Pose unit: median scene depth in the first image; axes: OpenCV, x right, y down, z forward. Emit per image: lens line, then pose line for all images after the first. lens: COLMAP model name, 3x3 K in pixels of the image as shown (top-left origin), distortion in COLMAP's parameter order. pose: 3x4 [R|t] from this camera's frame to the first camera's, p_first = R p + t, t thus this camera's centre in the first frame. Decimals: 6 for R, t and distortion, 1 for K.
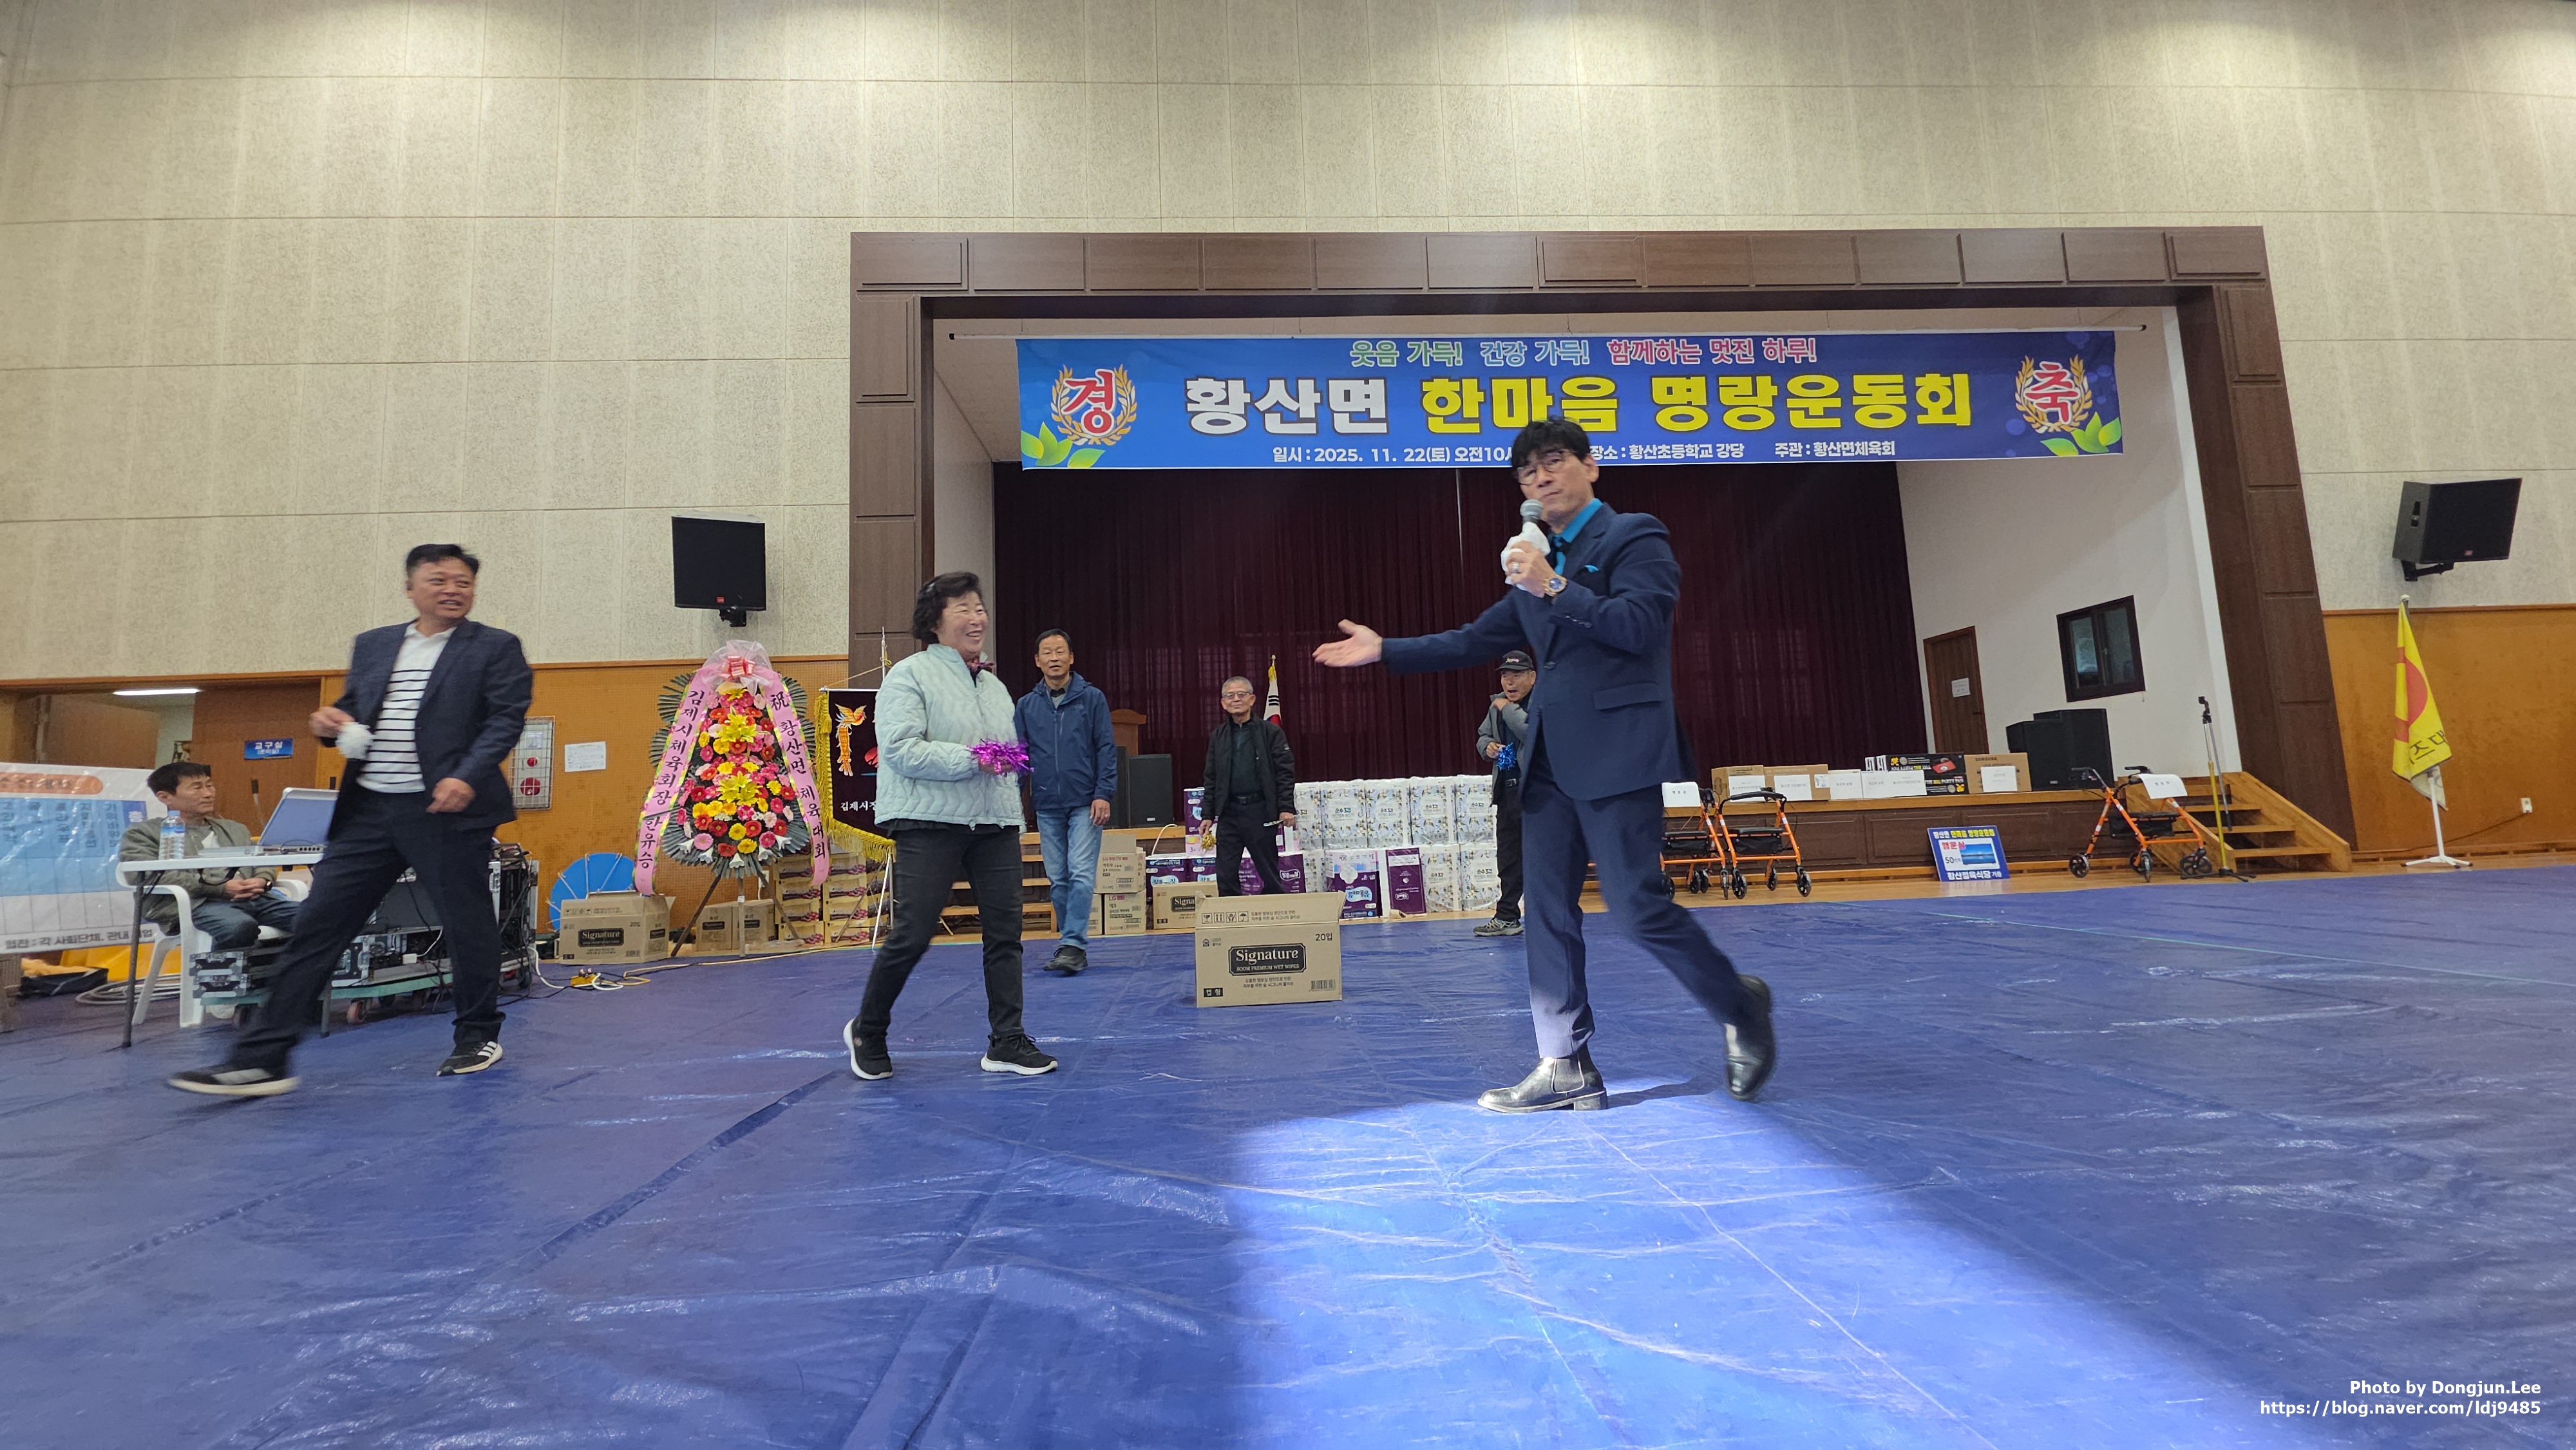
lens RADIAL K [[1027.9, 0, 1292.3], [0, 1027.9, 708.1], [0, 0, 1]] dist [0.012492, -0.006748]
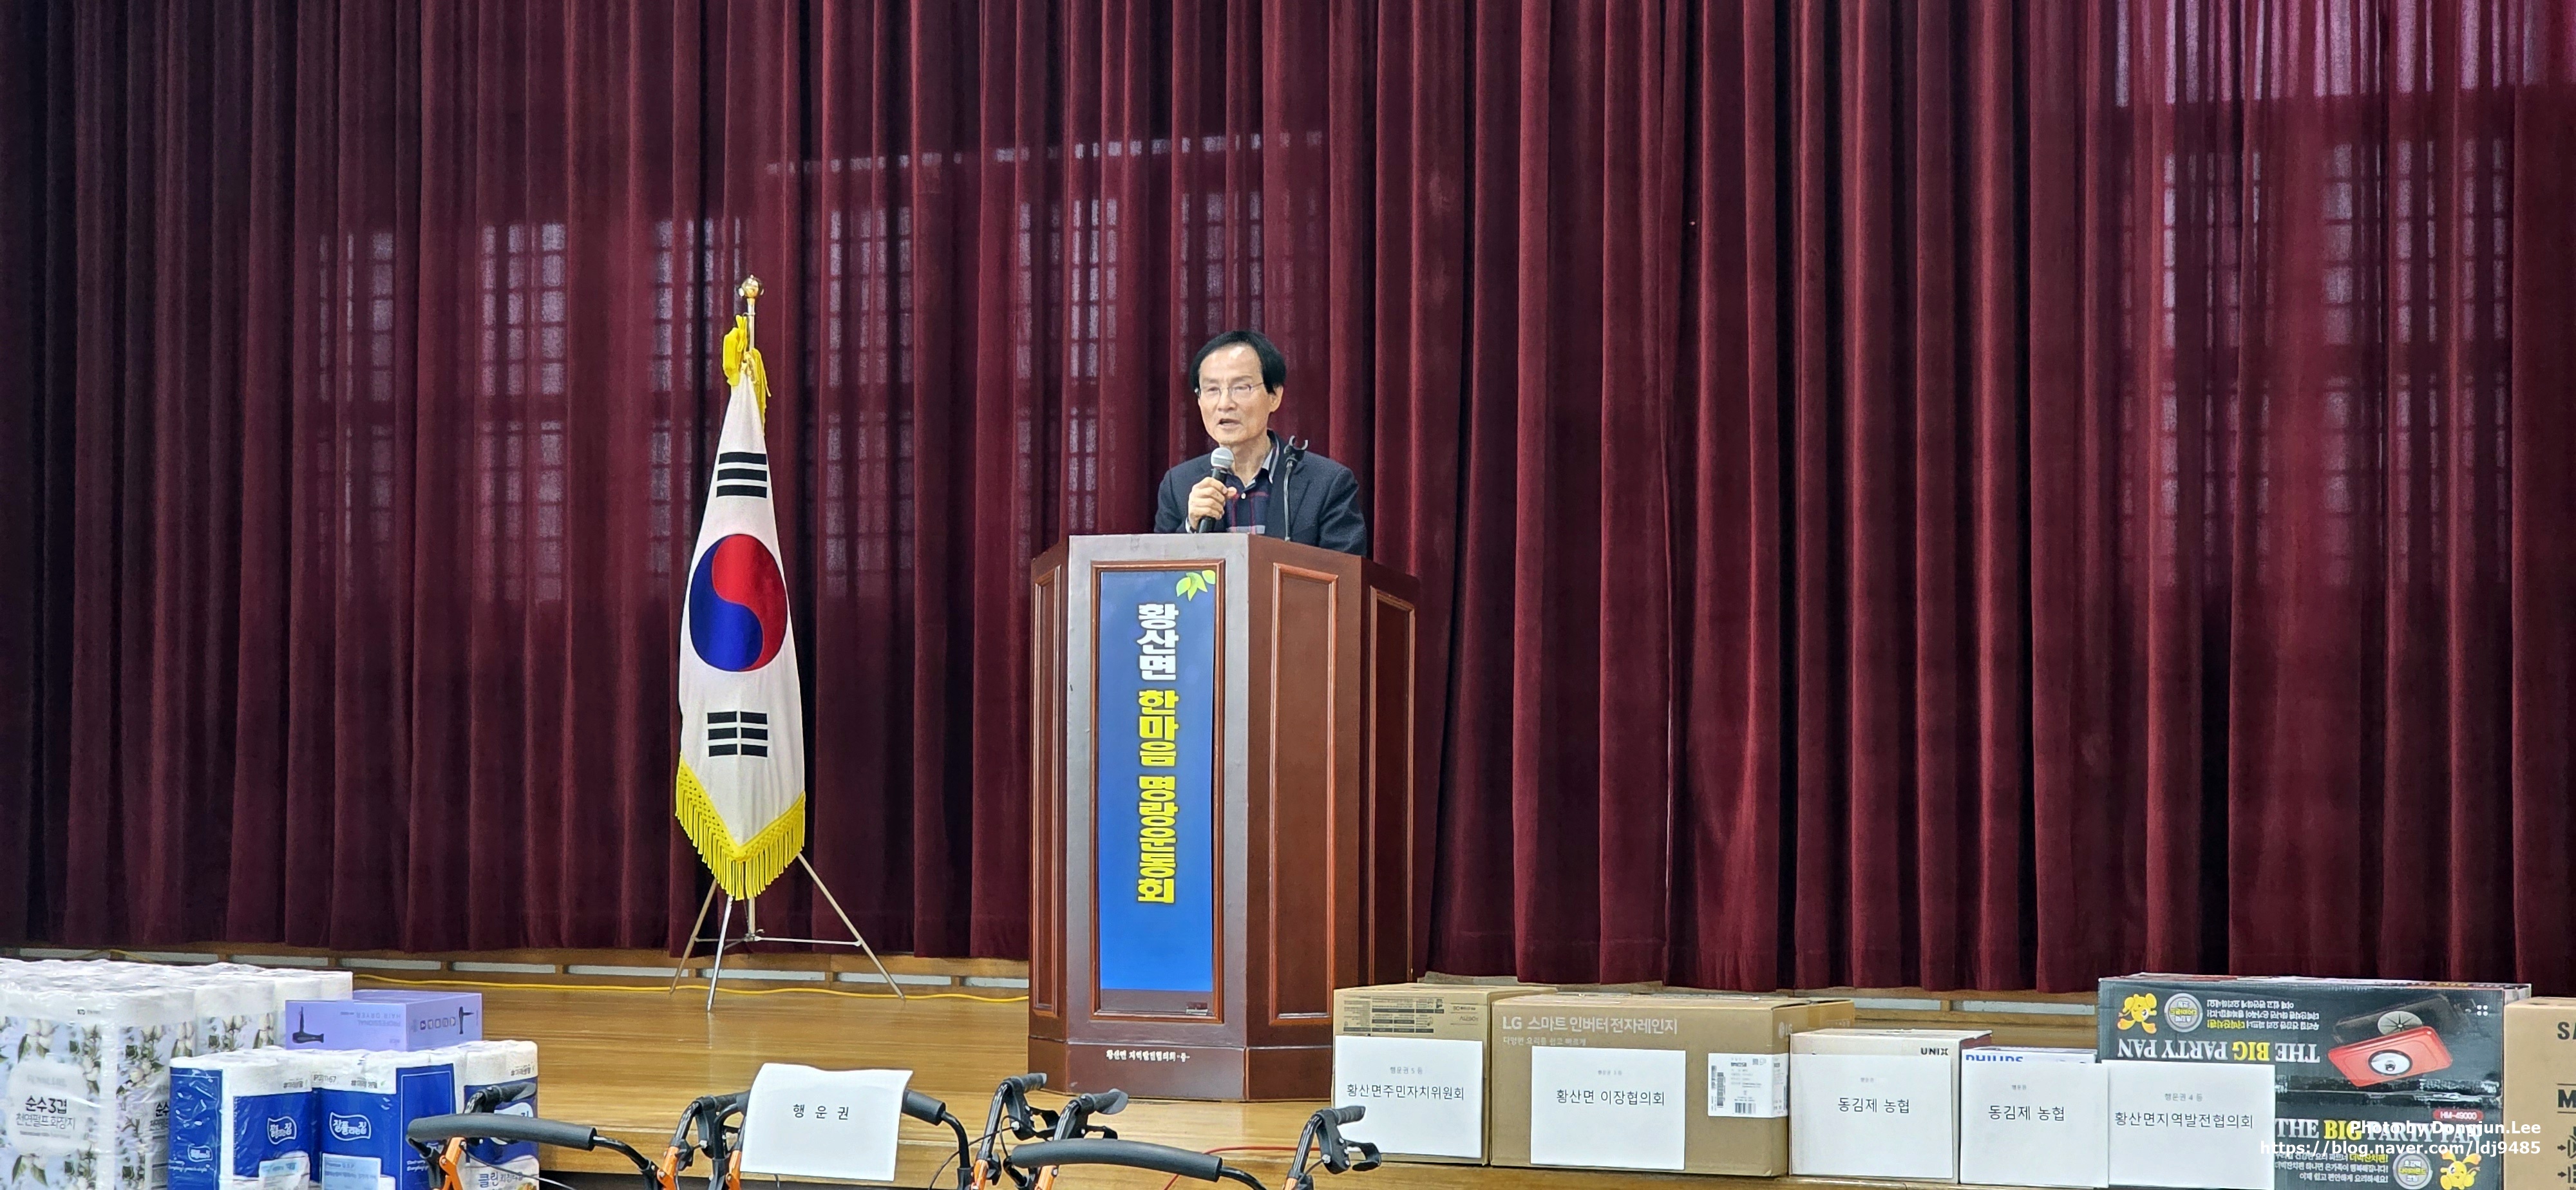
lens RADIAL K [[5059.0, 0, 1289.9], [0, 5059.0, 595.0], [0, 0, 1]] dist [-0.064963, 0.000000]
pose [[0.890778, 0.032472, -0.453277, 0.867698], [0.011974, 0.995420, 0.094843, -0.122750], [0.454280, -0.089912, 0.886310, 0.059396]]
